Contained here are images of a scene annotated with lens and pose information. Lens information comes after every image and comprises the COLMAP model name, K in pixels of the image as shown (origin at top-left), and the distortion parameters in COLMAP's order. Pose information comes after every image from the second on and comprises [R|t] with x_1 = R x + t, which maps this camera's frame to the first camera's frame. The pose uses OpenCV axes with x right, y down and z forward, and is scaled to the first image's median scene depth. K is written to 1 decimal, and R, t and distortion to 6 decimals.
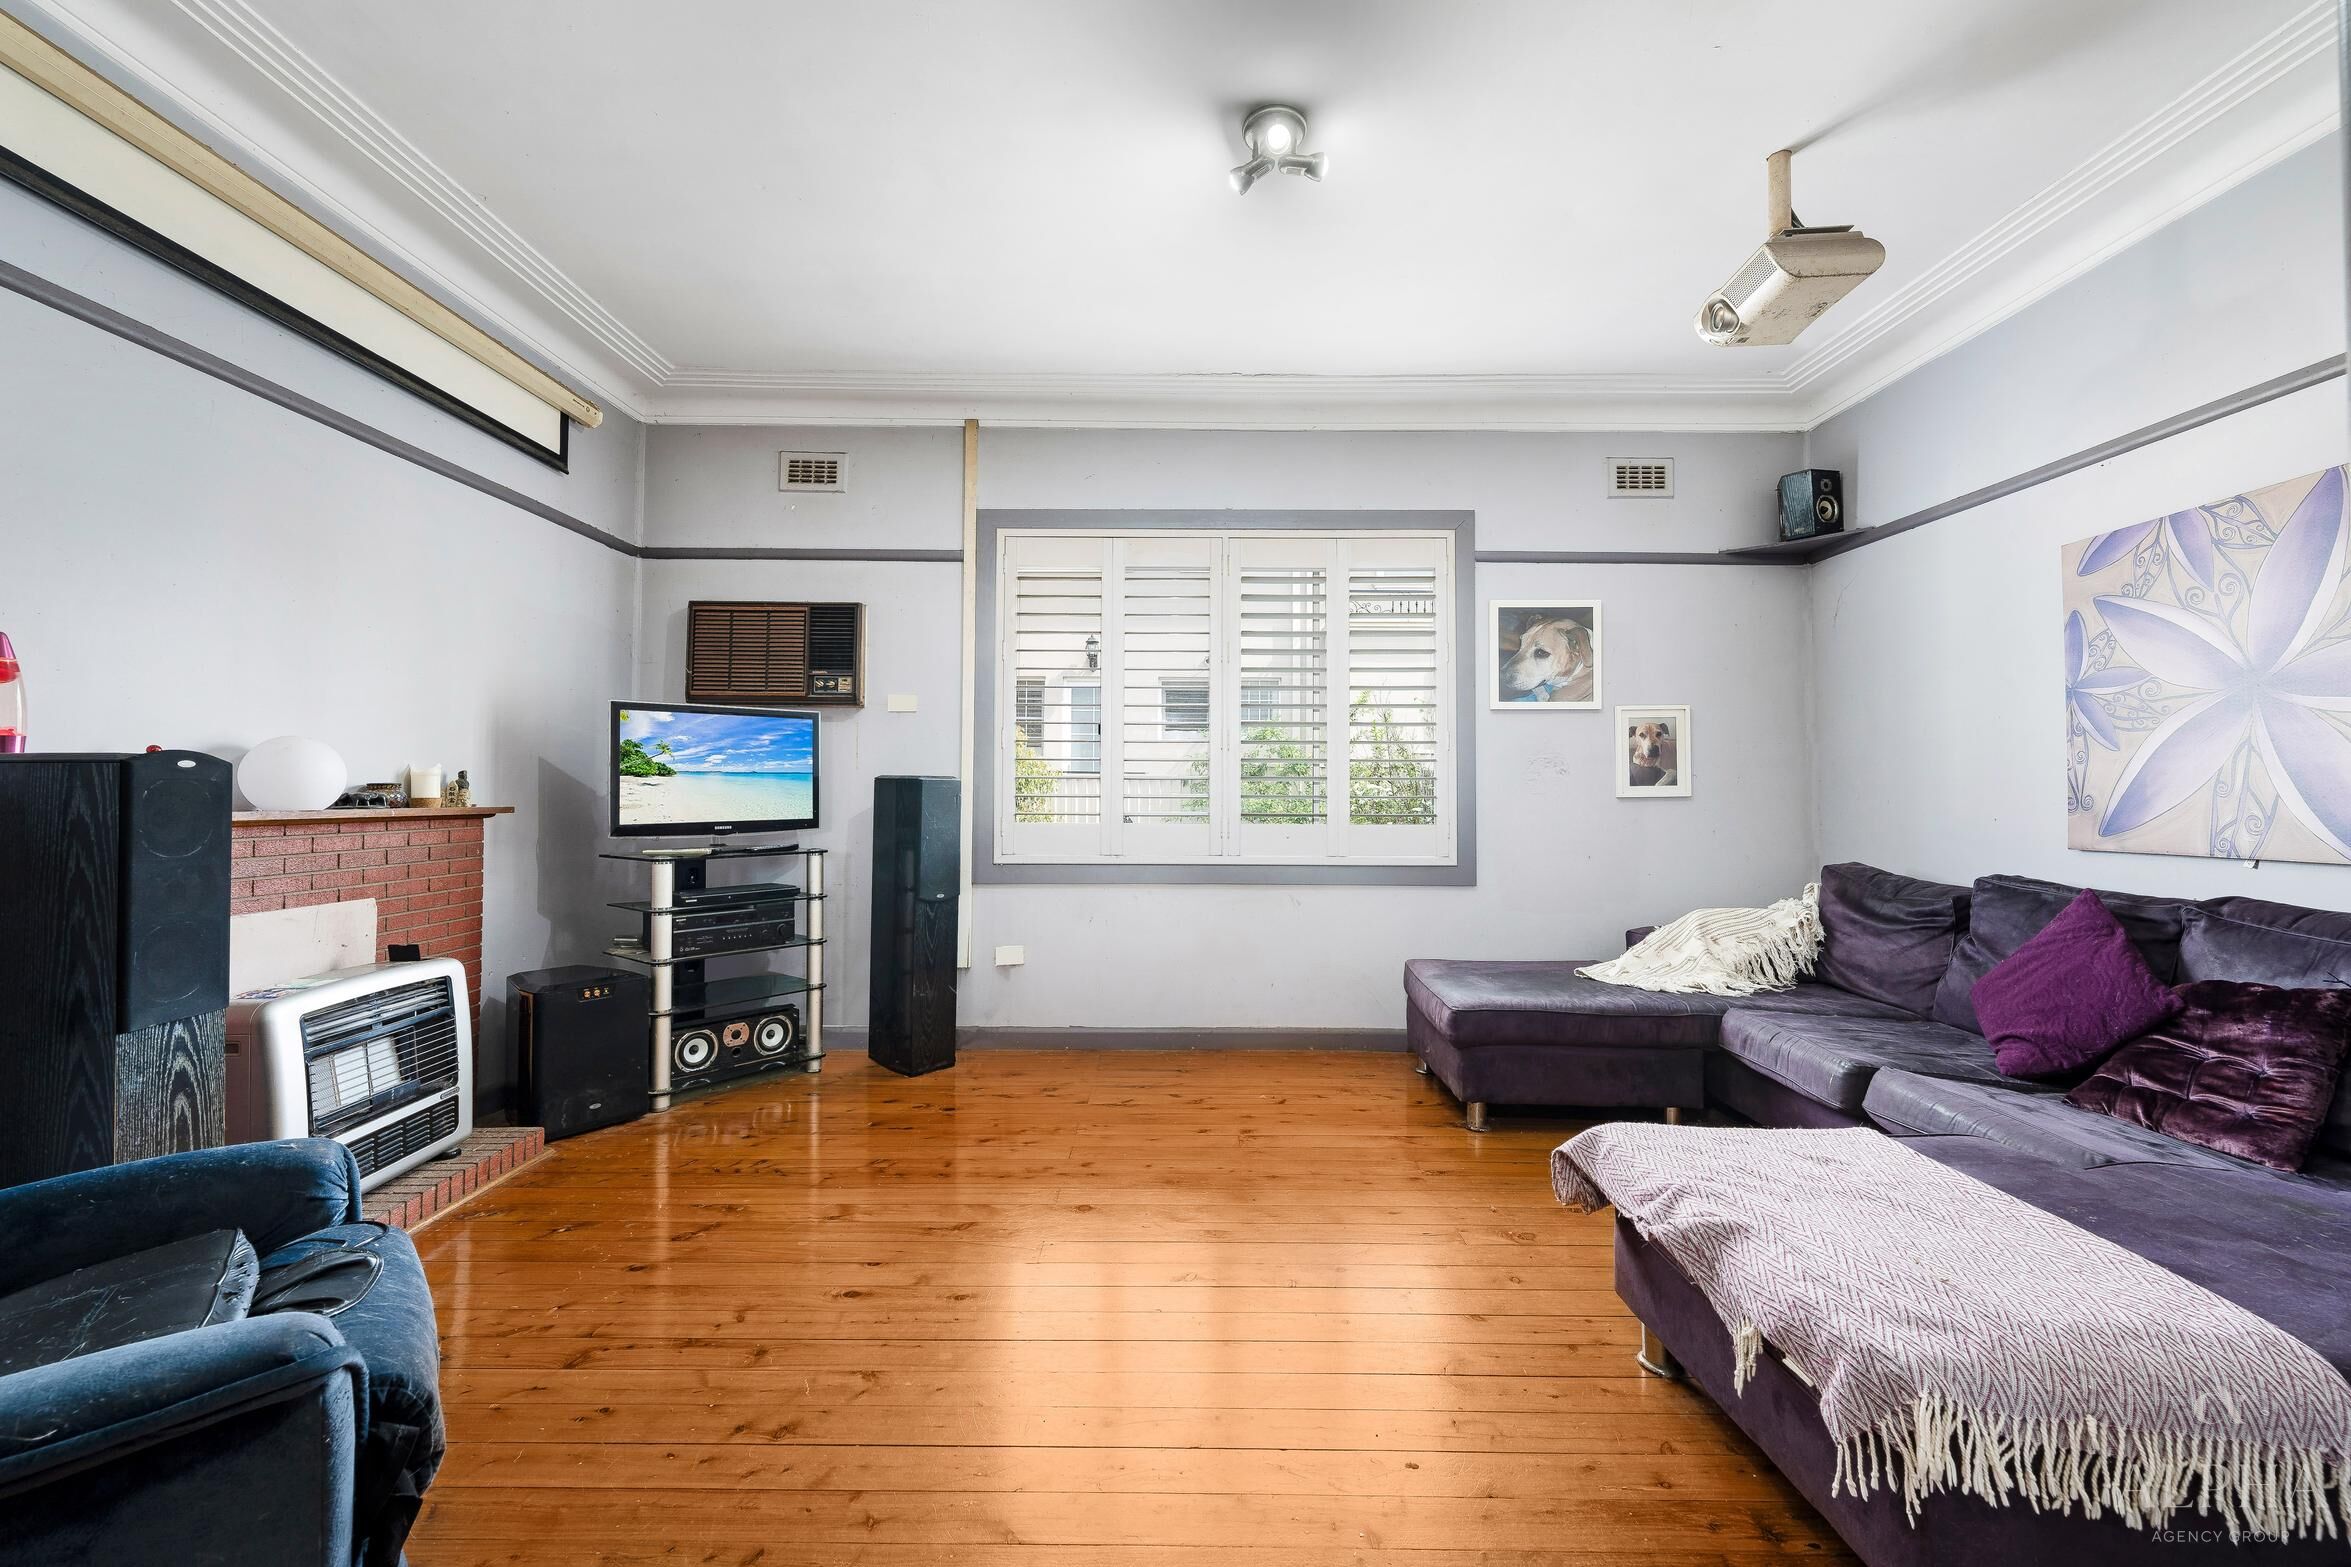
lens RADIAL K [[944.3, 0, 1162.8], [0, 944.3, 777.7], [0, 0, 1]] dist [0.000878, -0.000030]
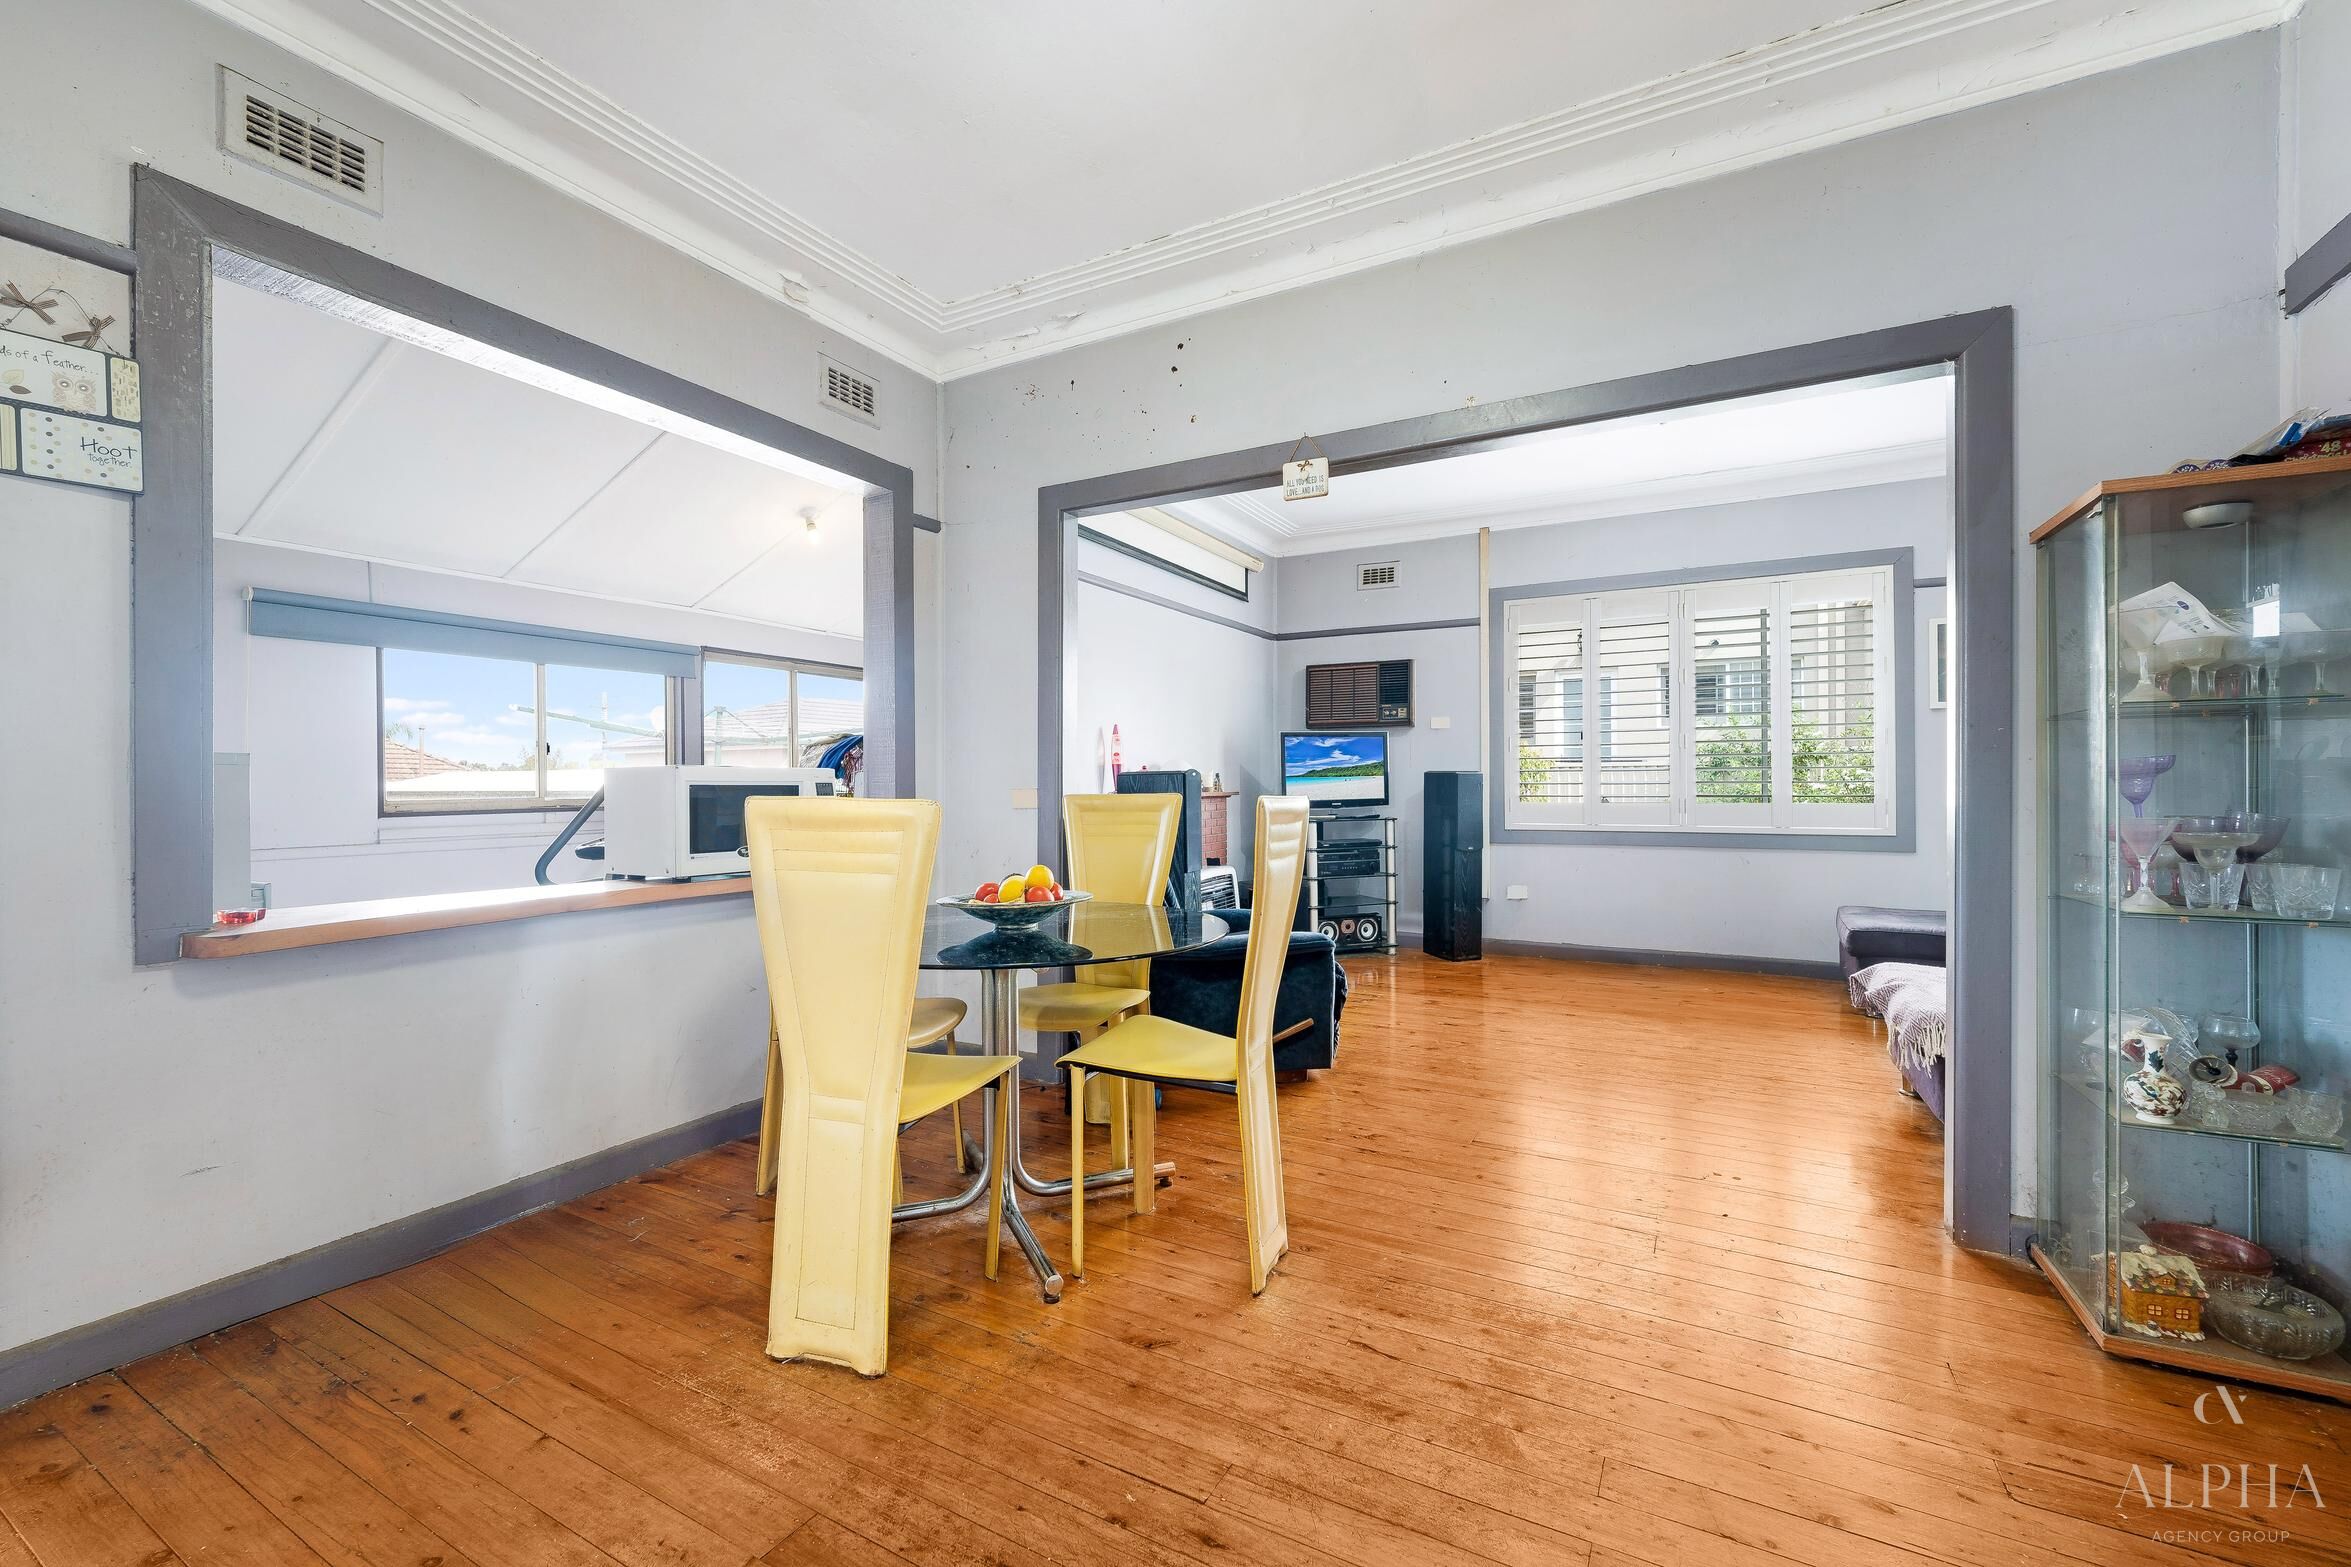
lens RADIAL K [[944.3, 0, 1162.8], [0, 944.3, 777.7], [0, 0, 1]] dist [0.000878, -0.000030]
pose [[0.877422, -0.011767, -0.479575, 0.062262], [0.018008, 0.999802, 0.008417, -0.012061], [0.479382, -0.016021, 0.877460, -0.566437]]
